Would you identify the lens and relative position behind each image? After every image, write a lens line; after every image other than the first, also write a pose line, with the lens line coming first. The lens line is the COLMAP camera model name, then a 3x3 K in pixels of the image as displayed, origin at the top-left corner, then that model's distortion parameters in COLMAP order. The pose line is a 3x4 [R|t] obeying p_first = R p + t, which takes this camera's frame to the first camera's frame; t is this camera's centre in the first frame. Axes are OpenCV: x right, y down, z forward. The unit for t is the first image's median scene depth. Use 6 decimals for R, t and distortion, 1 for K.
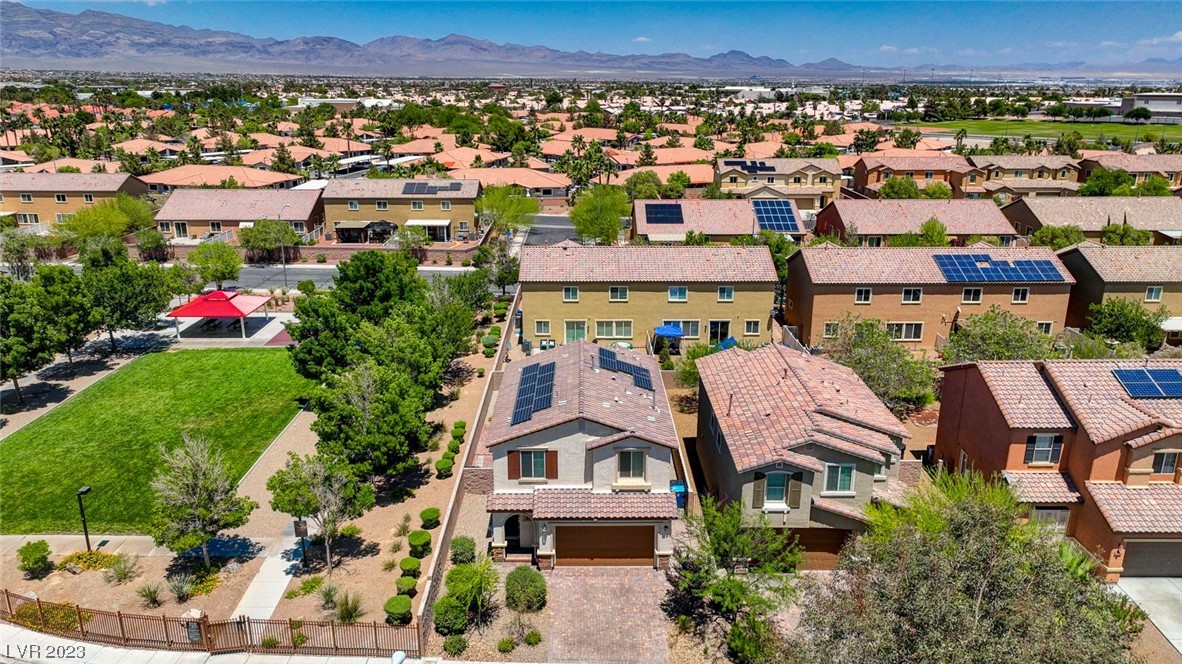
lens RADIAL K [[838.0, 0, 605.4], [0, 838.0, 351.2], [0, 0, 1]] dist [-0.000835, 0.016957]
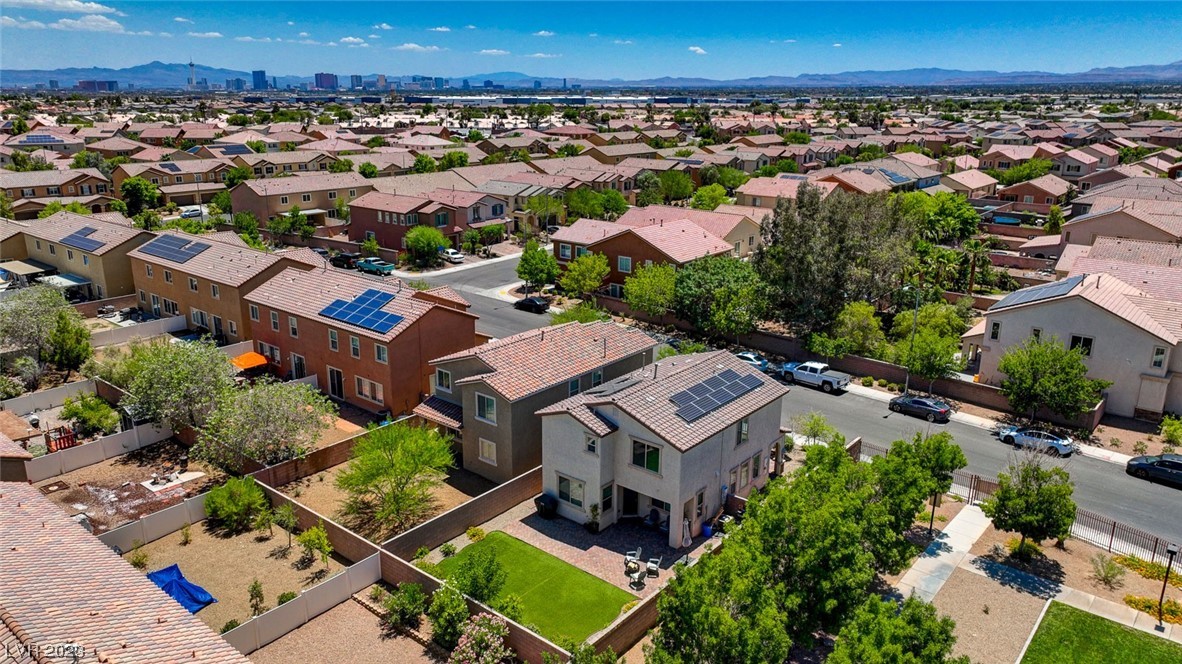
lens RADIAL K [[838.0, 0, 587.9], [0, 838.0, 328.7], [0, 0, 1]] dist [-0.000835, 0.016957]
pose [[-0.752688, -0.193949, 0.629162, -0.352562], [0.194051, 0.847819, 0.493504, -0.328052], [-0.629130, 0.493544, -0.600508, 0.966674]]
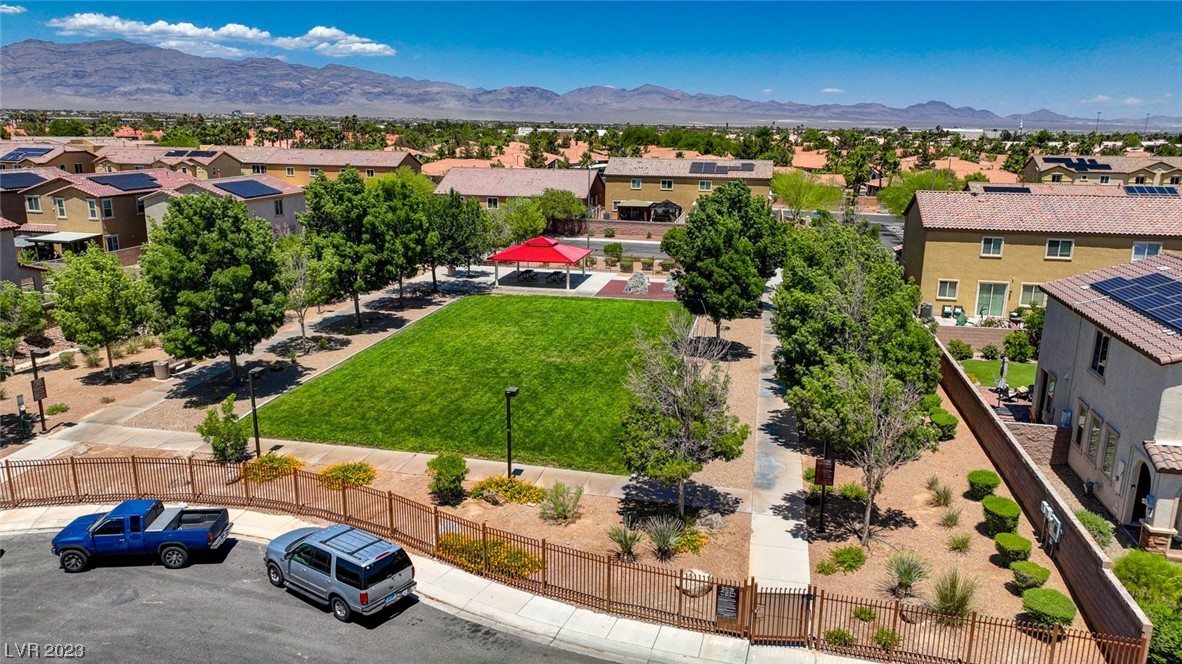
lens RADIAL K [[838.0, 0, 599.6], [0, 838.0, 334.7], [0, 0, 1]] dist [-0.000835, 0.016957]
pose [[0.976301, 0.060552, -0.207775, -0.211058], [-0.075853, 0.994901, -0.066474, 0.084165], [0.202691, 0.080659, 0.975915, 0.162181]]
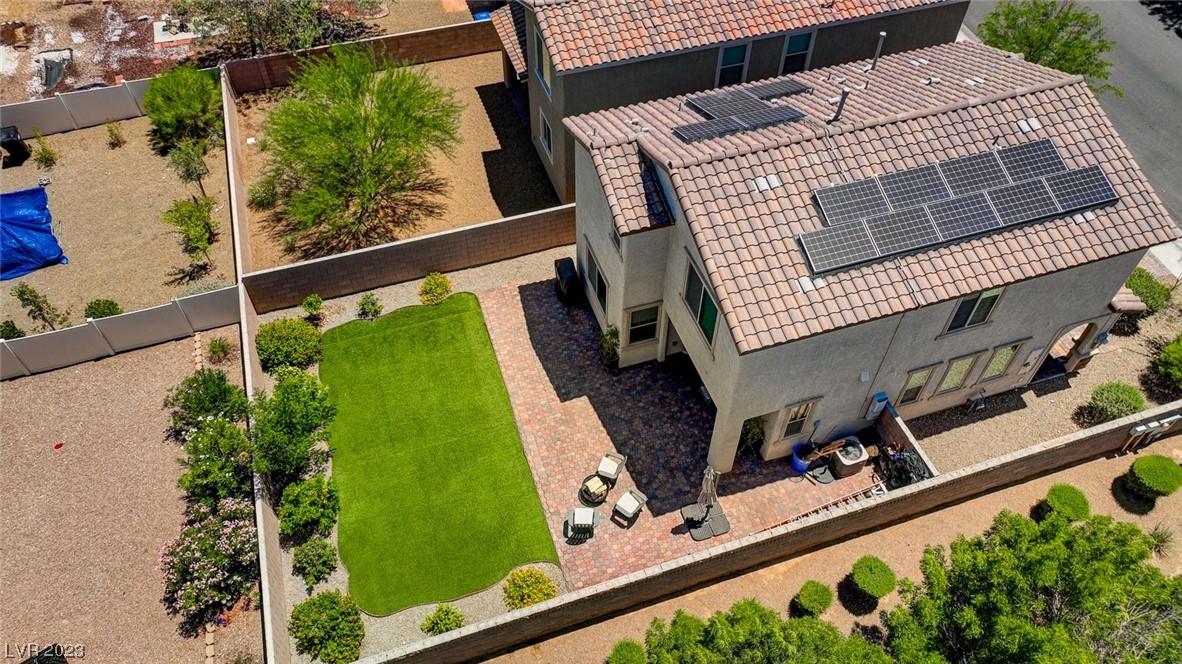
lens RADIAL K [[838.0, 0, 588.5], [0, 838.0, 327.4], [0, 0, 1]] dist [-0.000835, 0.016957]
pose [[-0.285257, -0.733503, 0.616929, -0.202639], [0.294336, 0.545529, 0.784707, -0.182862], [-0.912137, 0.405428, 0.060280, 0.669567]]
